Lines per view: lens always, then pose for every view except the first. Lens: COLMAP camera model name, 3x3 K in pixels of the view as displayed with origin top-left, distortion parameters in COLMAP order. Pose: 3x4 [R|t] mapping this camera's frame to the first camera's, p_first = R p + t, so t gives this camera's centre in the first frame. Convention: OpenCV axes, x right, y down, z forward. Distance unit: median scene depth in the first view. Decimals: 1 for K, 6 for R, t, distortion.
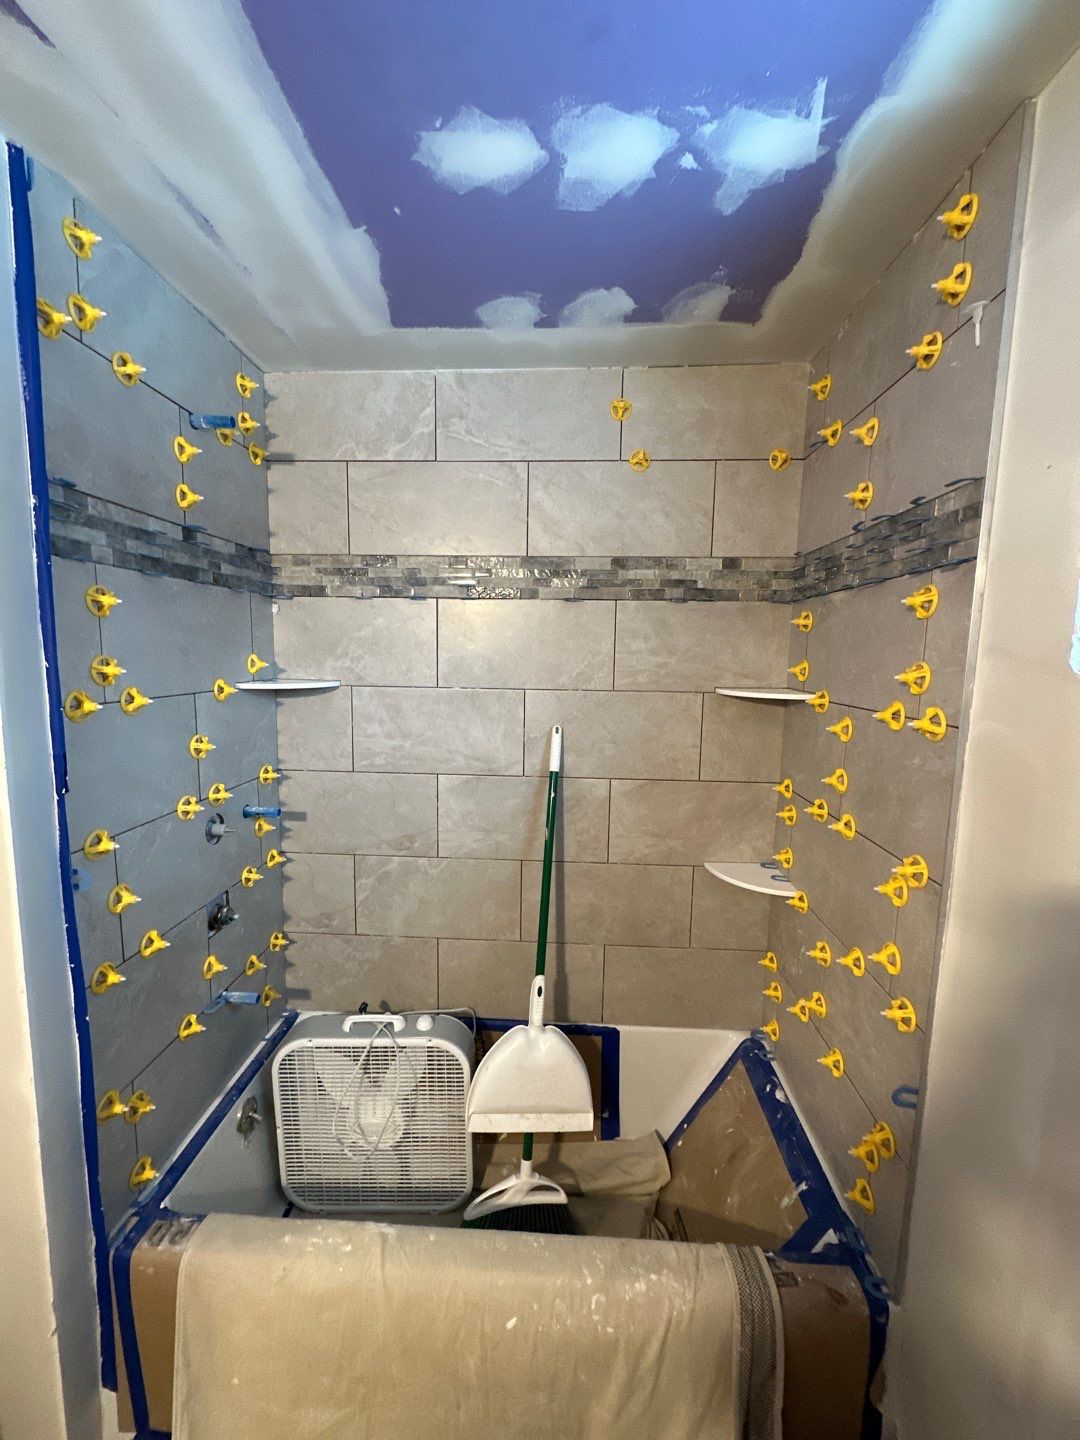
lens RADIAL K [[571.5, 0, 540.0], [0, 571.5, 720.0], [0, 0, 1]] dist [-0.001793, -0.000031]
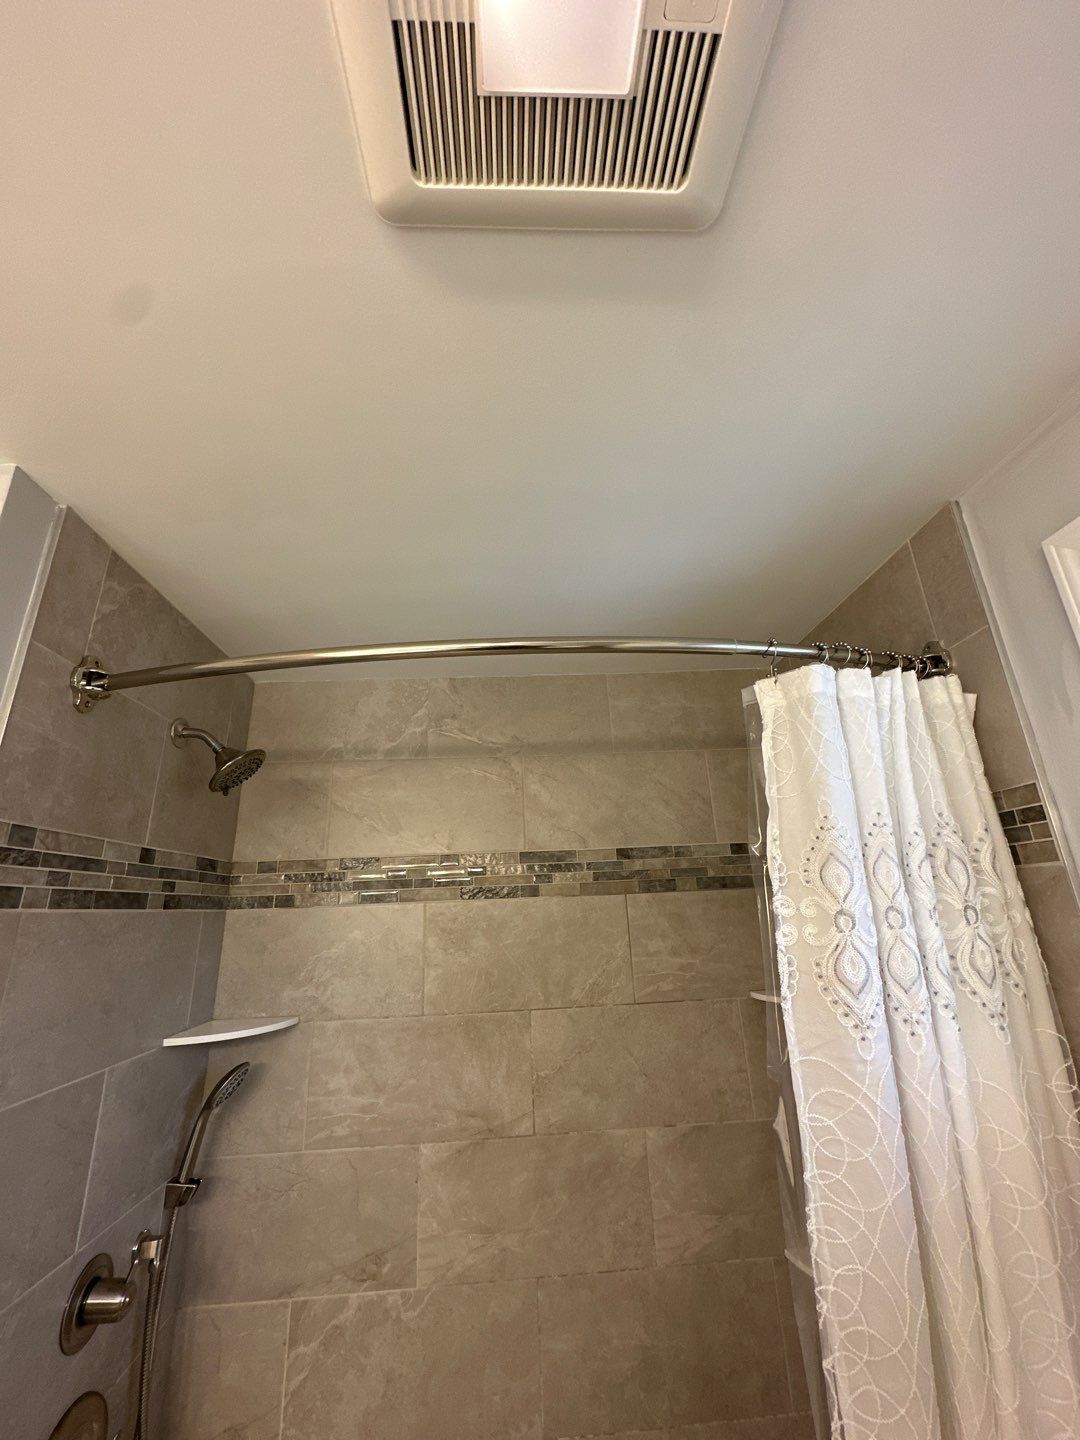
lens RADIAL K [[571.5, 0, 540.0], [0, 571.5, 720.0], [0, 0, 1]] dist [-0.001793, -0.000031]
pose [[0.992920, -0.022180, 0.116694, -0.100598], [0.069893, 0.903436, -0.422988, -0.082797], [-0.096043, 0.428149, 0.898590, 0.072541]]
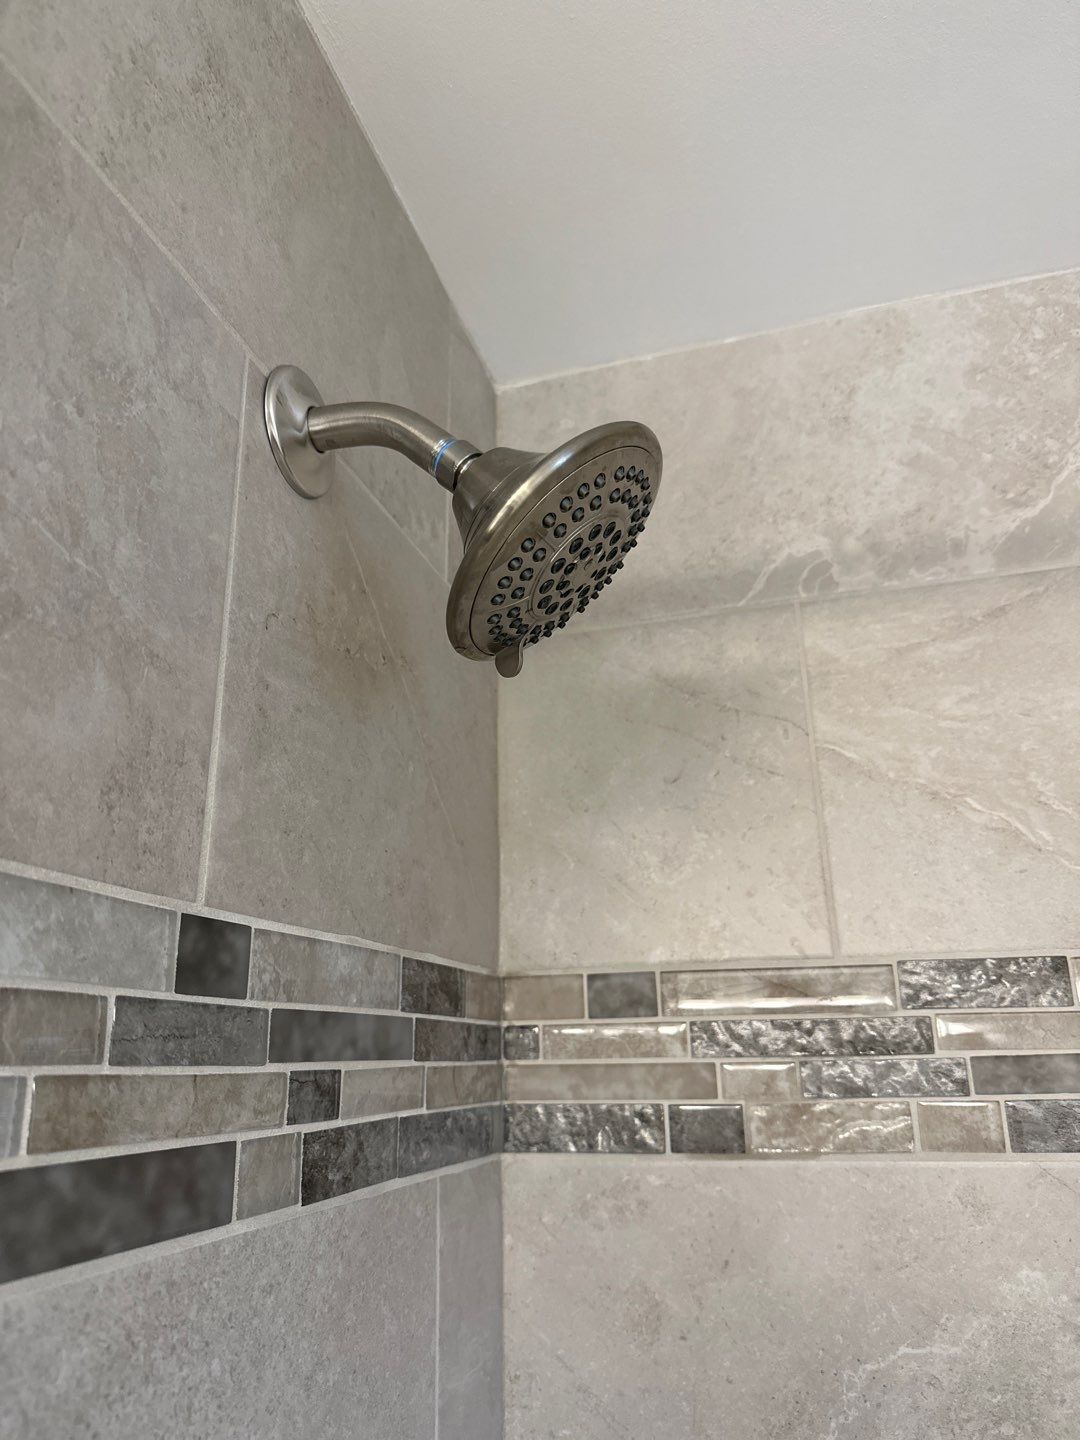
lens RADIAL K [[1036.6, 0, 540.0], [0, 1036.6, 720.0], [0, 0, 1]] dist [-0.003936, -0.002746]
pose [[0.972790, -0.103813, -0.207128, -0.352323], [0.006537, 0.905939, -0.423358, -0.201283], [0.231596, 0.410484, 0.881967, 0.567372]]
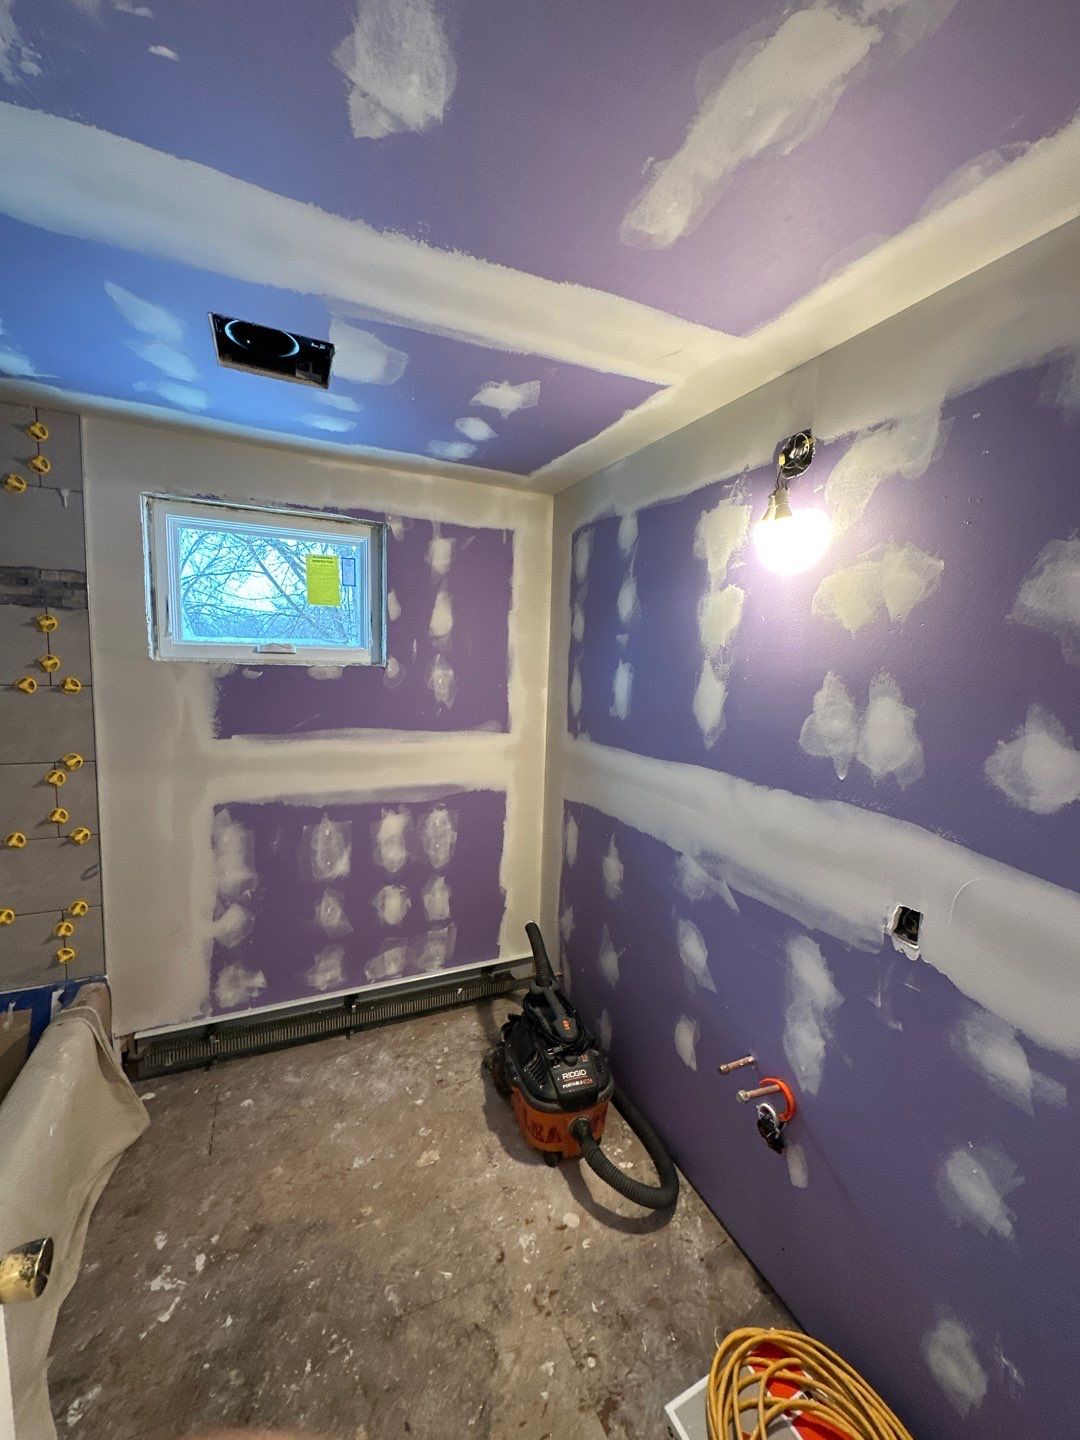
lens RADIAL K [[571.5, 0, 540.0], [0, 571.5, 720.0], [0, 0, 1]] dist [-0.001793, -0.000031]
pose [[-0.461666, -0.133543, 0.876944, -1.057135], [0.062471, 0.981254, 0.182316, -0.079096], [-0.884852, 0.138952, -0.444669, 0.254582]]
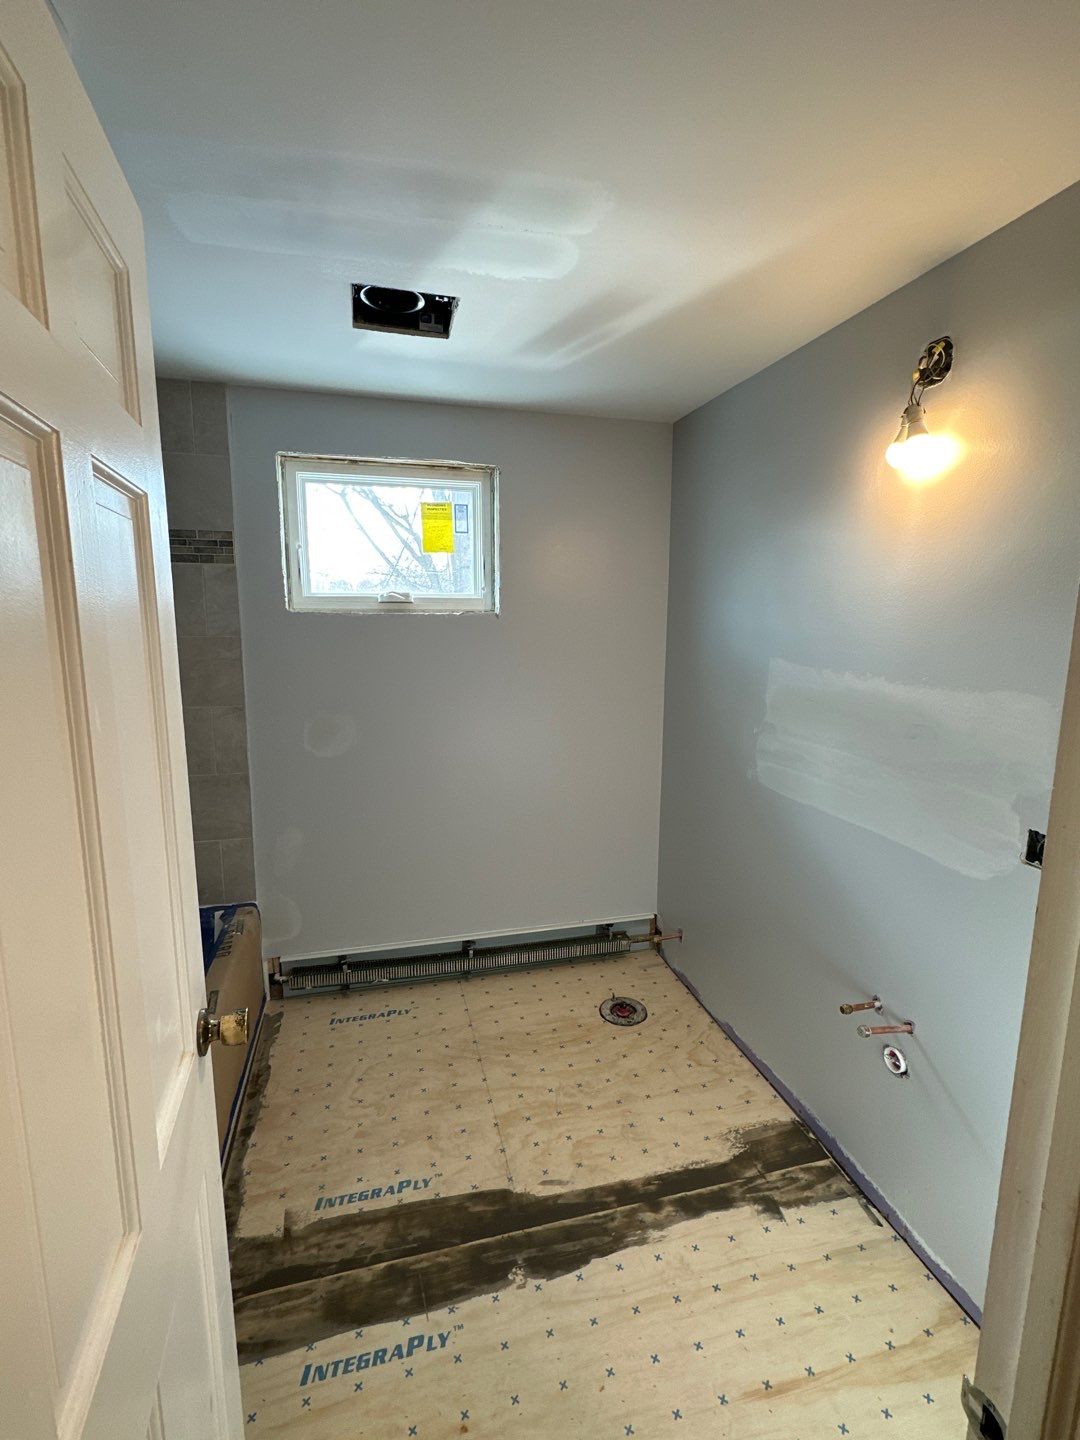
lens RADIAL K [[664.3, 0, 540.0], [0, 664.3, 720.0], [0, 0, 1]] dist [-0.000438, -0.000244]
pose [[-0.301004, -0.175998, 0.937241, -1.221268], [0.099975, 0.971582, 0.214554, -0.061128], [-0.948368, 0.158282, -0.274855, 0.337248]]
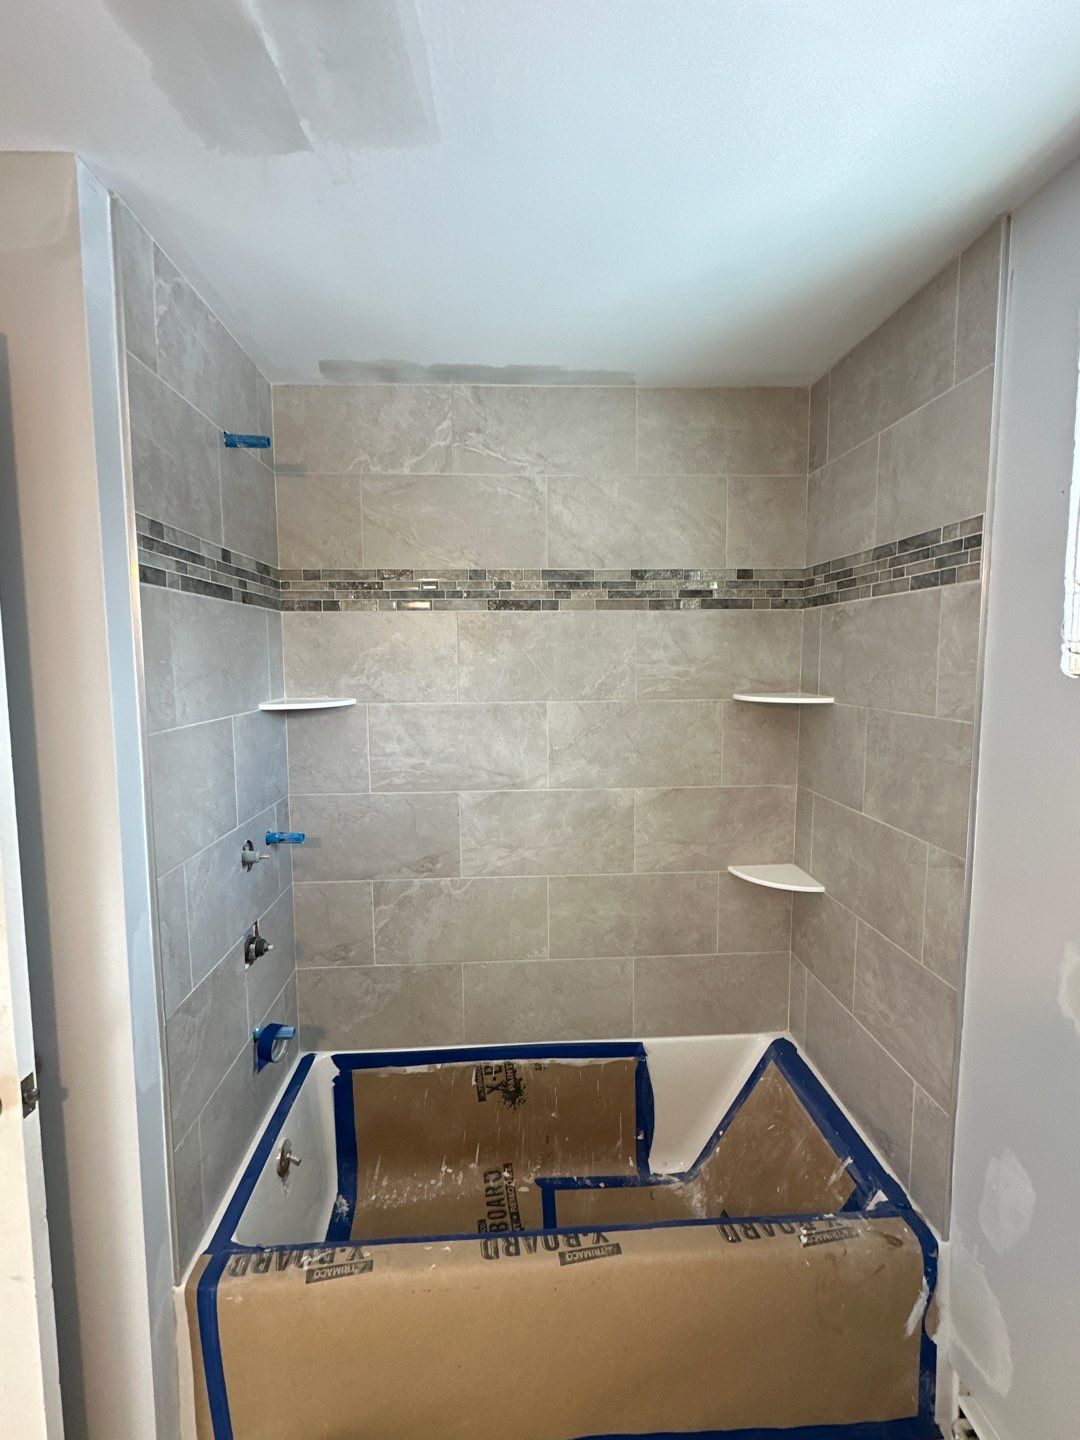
lens RADIAL K [[664.3, 0, 540.0], [0, 664.3, 720.0], [0, 0, 1]] dist [-0.000438, -0.000244]
pose [[0.993967, -0.033766, 0.104352, -0.162200], [0.036302, 0.999087, -0.022507, 0.003850], [-0.103497, 0.026159, 0.994286, -0.146195]]
